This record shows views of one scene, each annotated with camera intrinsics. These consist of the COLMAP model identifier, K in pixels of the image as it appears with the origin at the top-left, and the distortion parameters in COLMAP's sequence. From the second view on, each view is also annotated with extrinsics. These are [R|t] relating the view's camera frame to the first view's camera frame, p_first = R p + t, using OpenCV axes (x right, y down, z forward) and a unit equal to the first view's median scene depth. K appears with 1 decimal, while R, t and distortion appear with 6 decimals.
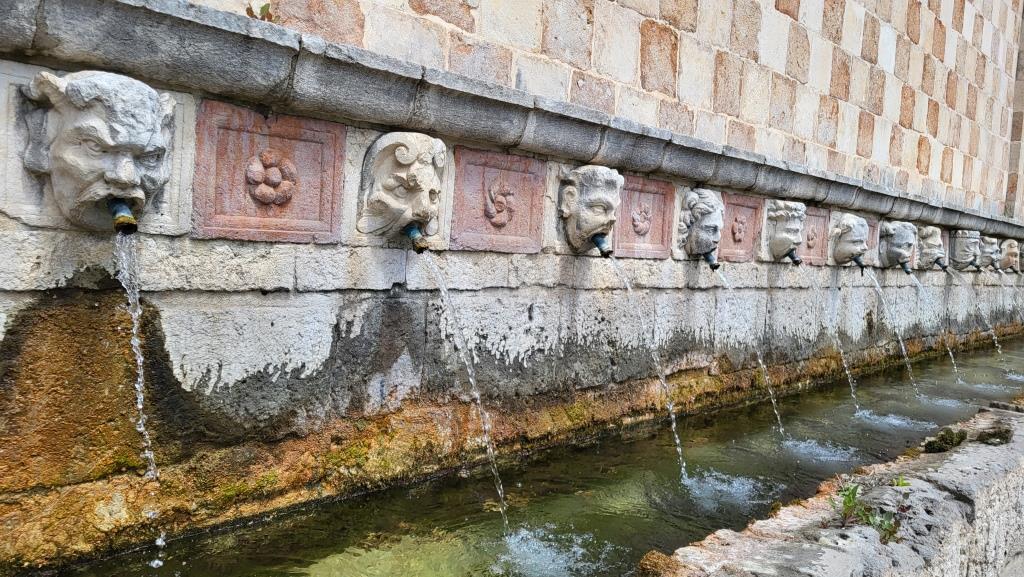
lens RADIAL K [[772.0, 0, 522.1], [0, 772.0, 277.5], [0, 0, 1]] dist [0.033340, -0.008404]
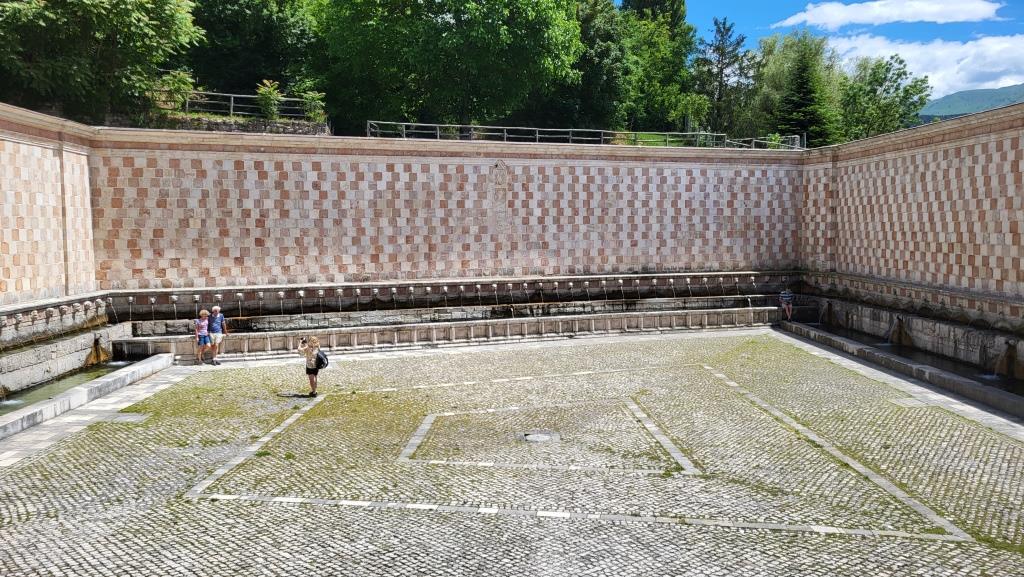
lens RADIAL K [[765.2, 0, 505.1], [0, 765.2, 273.0], [0, 0, 1]] dist [0.042902, -0.008223]
pose [[0.703406, -0.102291, 0.703390, -0.511432], [0.082434, 0.994653, 0.062213, -0.482007], [-0.705992, 0.014222, 0.708077, -5.298276]]
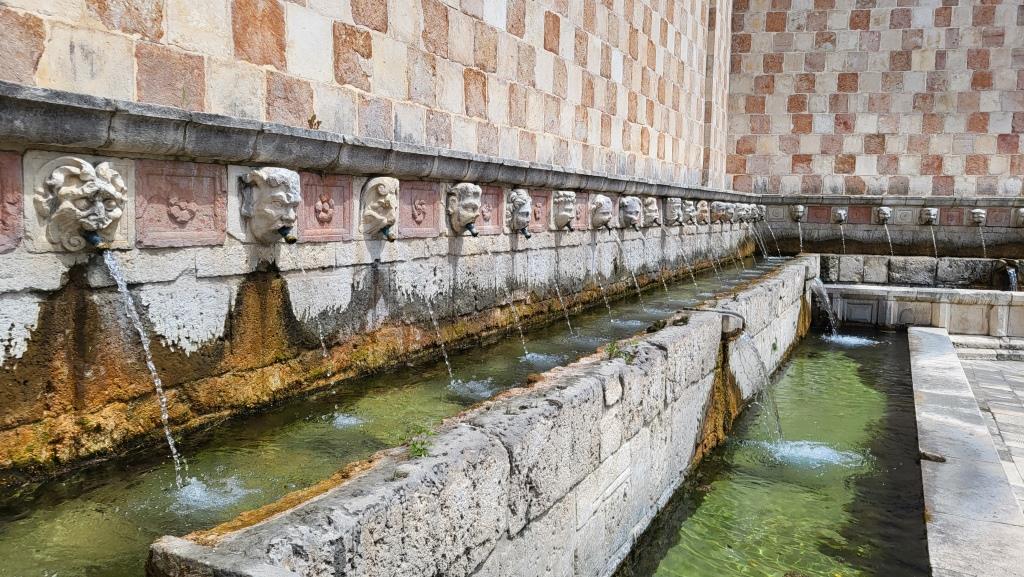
lens RADIAL K [[765.2, 0, 505.1], [0, 765.2, 273.0], [0, 0, 1]] dist [0.042902, -0.008223]
pose [[0.958921, -0.066108, 0.275861, -0.214856], [0.053222, 0.997124, 0.053947, -0.023999], [-0.278634, -0.037049, 0.959682, -0.467007]]
